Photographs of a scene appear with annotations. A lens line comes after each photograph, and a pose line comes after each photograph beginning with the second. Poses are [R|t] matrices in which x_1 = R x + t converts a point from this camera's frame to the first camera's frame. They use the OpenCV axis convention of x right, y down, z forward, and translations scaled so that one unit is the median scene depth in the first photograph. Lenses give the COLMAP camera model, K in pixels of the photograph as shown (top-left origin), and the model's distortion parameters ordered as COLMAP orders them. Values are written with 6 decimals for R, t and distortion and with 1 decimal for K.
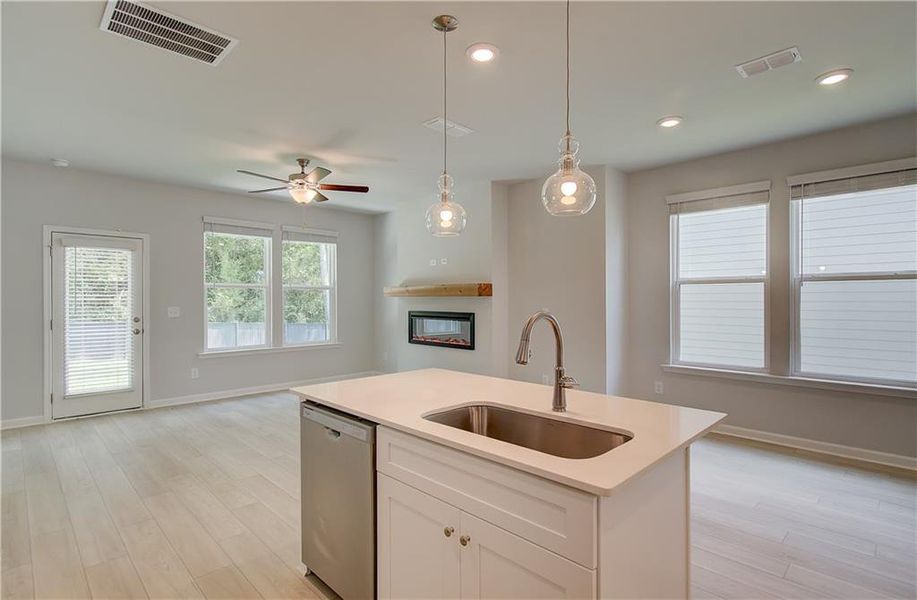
lens RADIAL K [[457.7, 0, 461.3], [0, 457.7, 296.5], [0, 0, 1]] dist [0.004485, 0.004081]
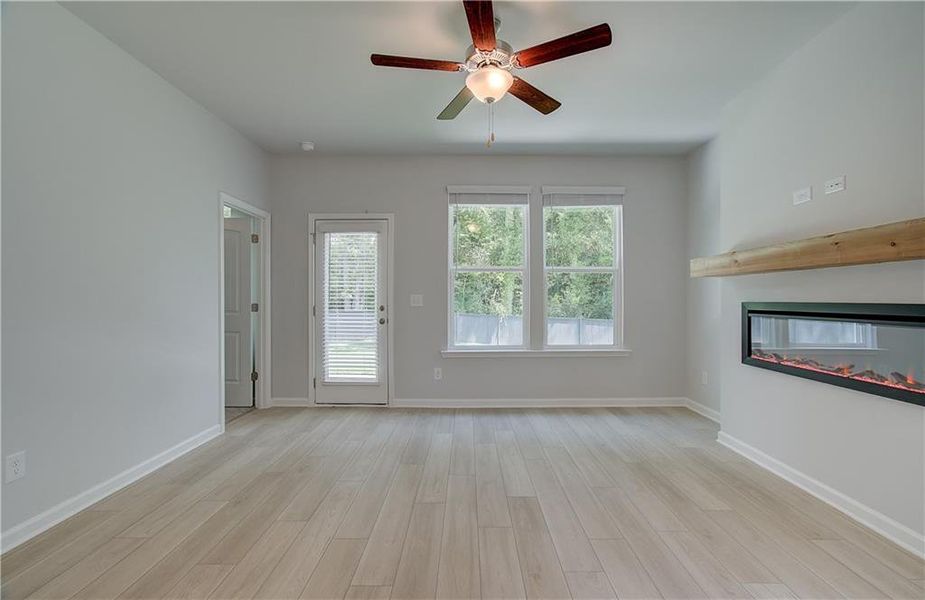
lens RADIAL K [[412.6, 0, 459.1], [0, 412.6, 297.5], [0, 0, 1]] dist [-0.023466, 0.003613]
pose [[0.709758, -0.002126, -0.704442, -0.018589], [0.003797, 0.999992, 0.000808, 0.027776], [0.704435, -0.003248, 0.709761, 0.497178]]
